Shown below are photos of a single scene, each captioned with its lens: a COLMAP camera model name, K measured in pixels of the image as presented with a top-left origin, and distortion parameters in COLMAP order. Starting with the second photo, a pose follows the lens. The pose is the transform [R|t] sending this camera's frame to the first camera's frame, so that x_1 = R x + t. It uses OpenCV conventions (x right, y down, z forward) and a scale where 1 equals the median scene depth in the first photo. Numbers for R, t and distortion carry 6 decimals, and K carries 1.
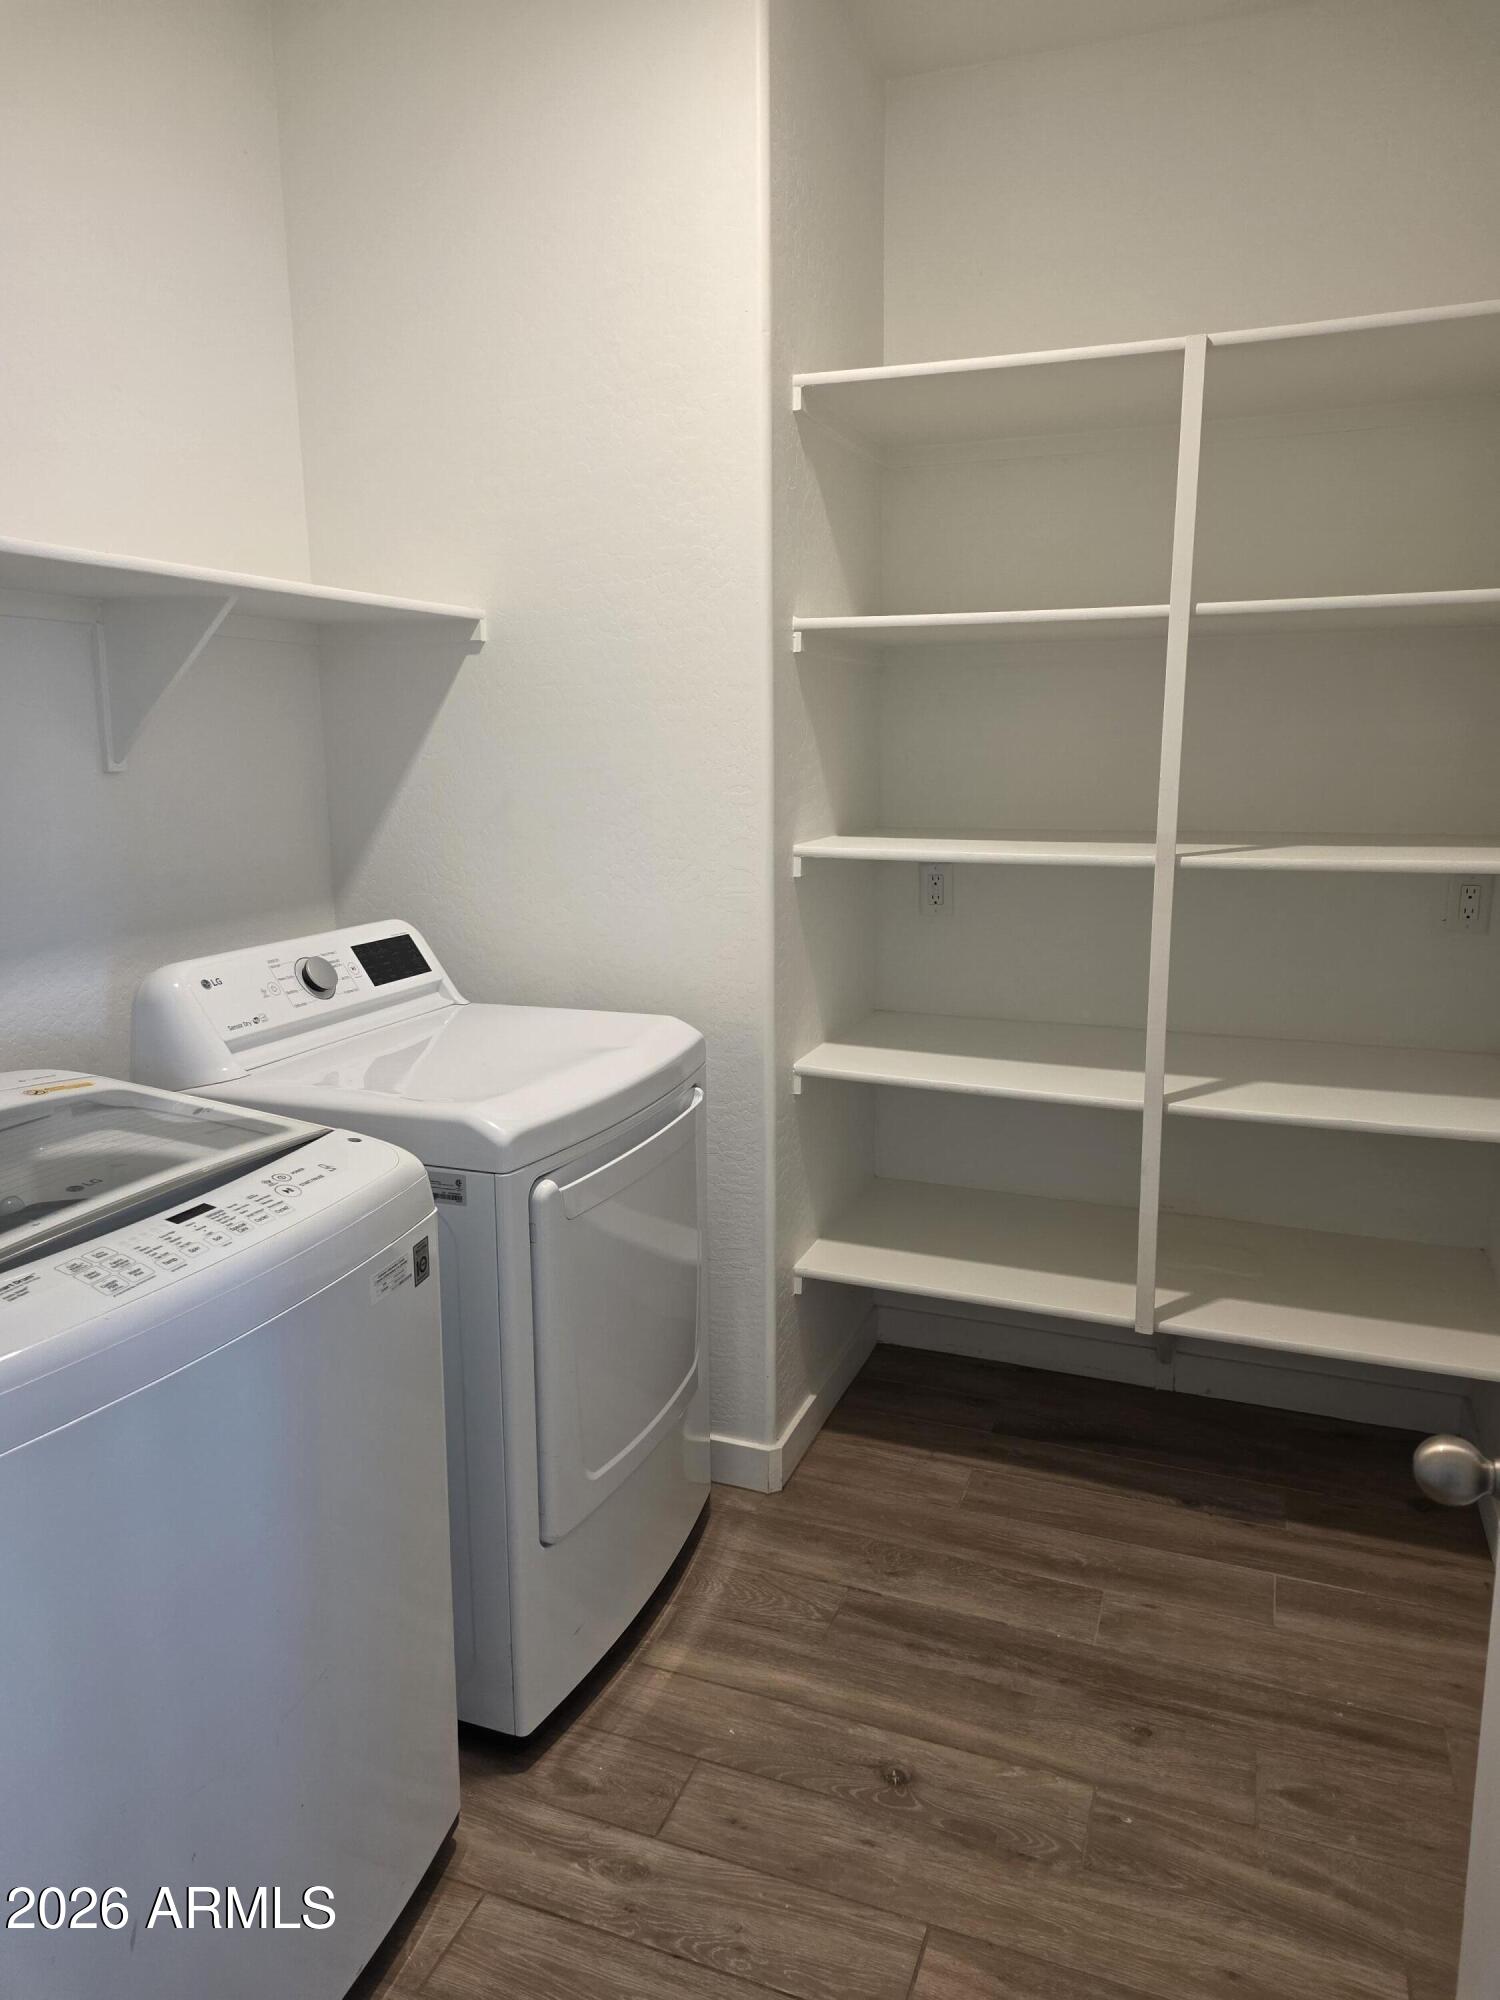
lens RADIAL K [[1334.5, 0, 751.4], [0, 1334.5, 997.1], [0, 0, 1]] dist [0.039130, -0.038299]
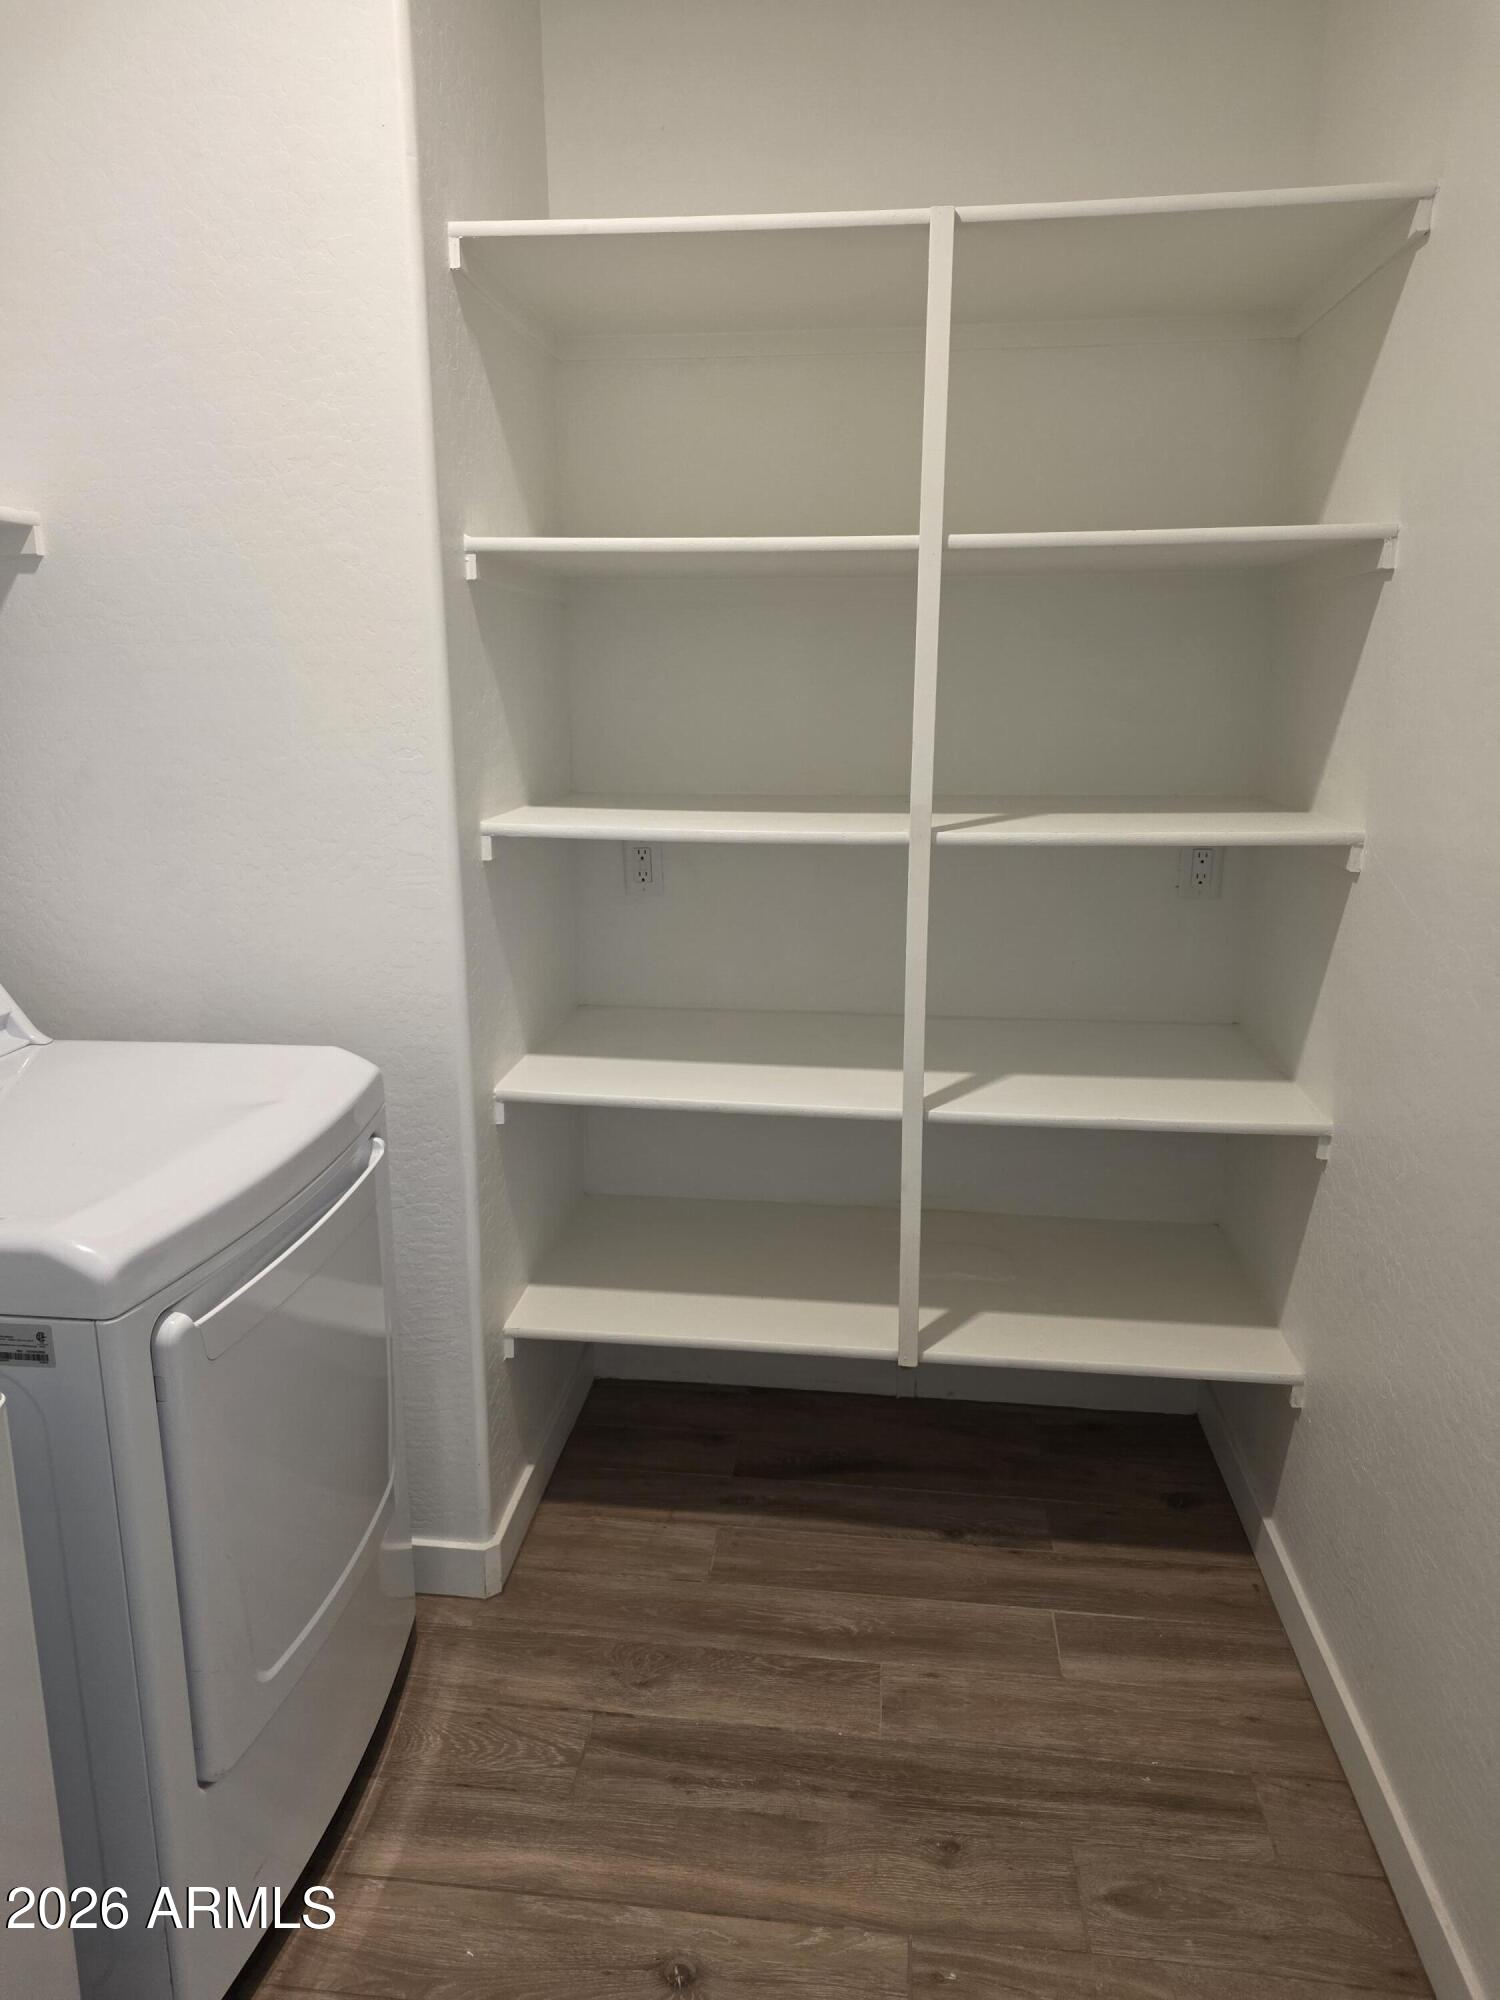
lens RADIAL K [[1334.5, 0, 739.4], [0, 1334.5, 1006.4], [0, 0, 1]] dist [0.039130, -0.038299]
pose [[0.968441, -0.053138, 0.243511, -0.020456], [0.040408, 0.997557, 0.056983, -0.043977], [-0.245944, -0.045345, 0.968223, 0.178142]]
